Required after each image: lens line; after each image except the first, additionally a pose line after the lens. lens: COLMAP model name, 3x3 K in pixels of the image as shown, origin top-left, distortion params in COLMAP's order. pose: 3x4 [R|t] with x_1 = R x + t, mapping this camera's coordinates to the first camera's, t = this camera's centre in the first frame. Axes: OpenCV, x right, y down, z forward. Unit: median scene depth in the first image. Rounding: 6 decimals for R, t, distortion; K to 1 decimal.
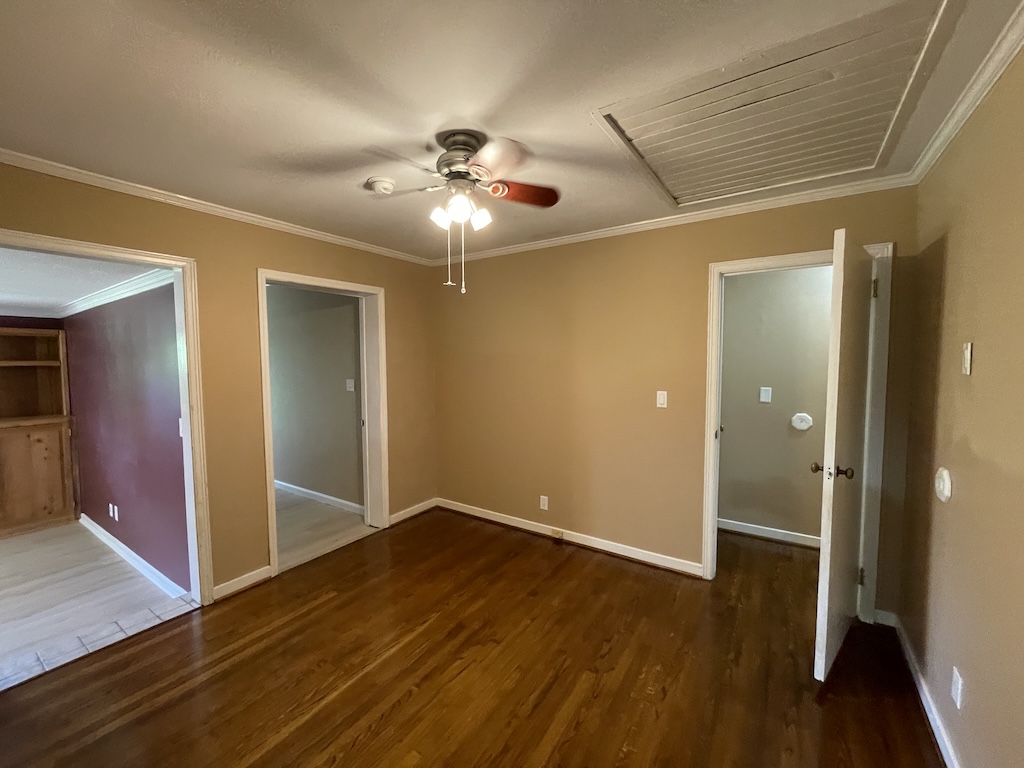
lens RADIAL K [[413.7, 0, 513.1], [0, 413.7, 379.9], [0, 0, 1]] dist [-0.000303, -0.000106]
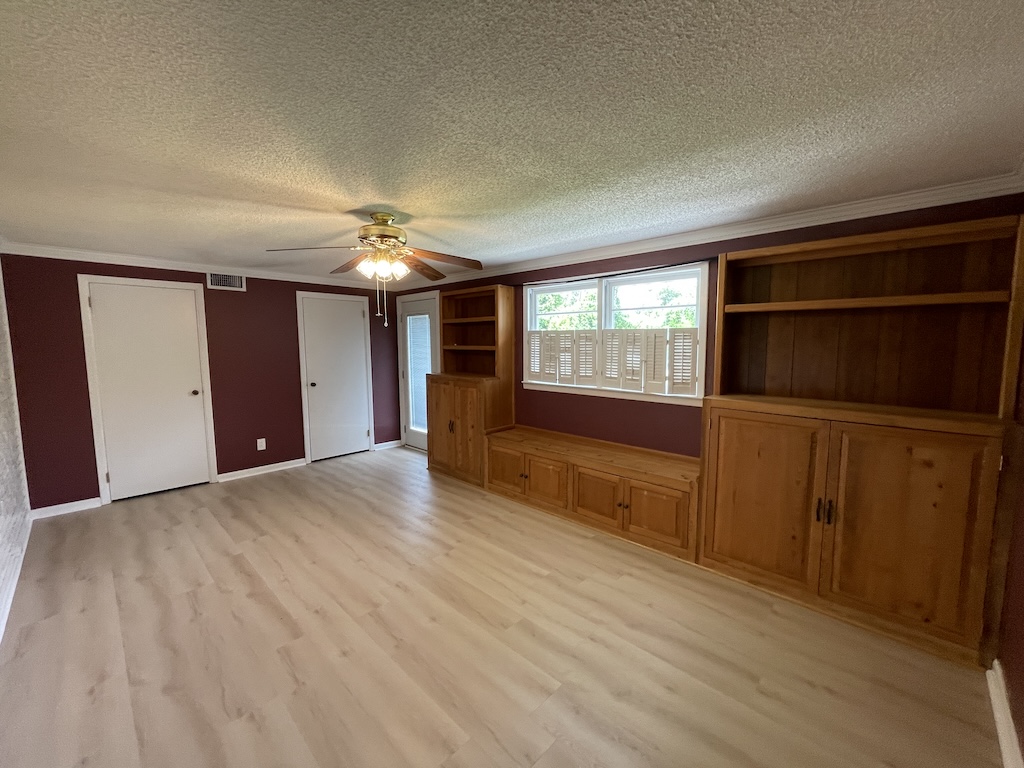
lens RADIAL K [[413.7, 0, 514.4], [0, 413.7, 379.6], [0, 0, 1]] dist [-0.000303, -0.000106]
pose [[-0.170677, 0.105207, -0.979694, -0.596681], [-0.048152, 0.992205, 0.114939, 0.021941], [0.984150, 0.066792, -0.164281, 0.585418]]
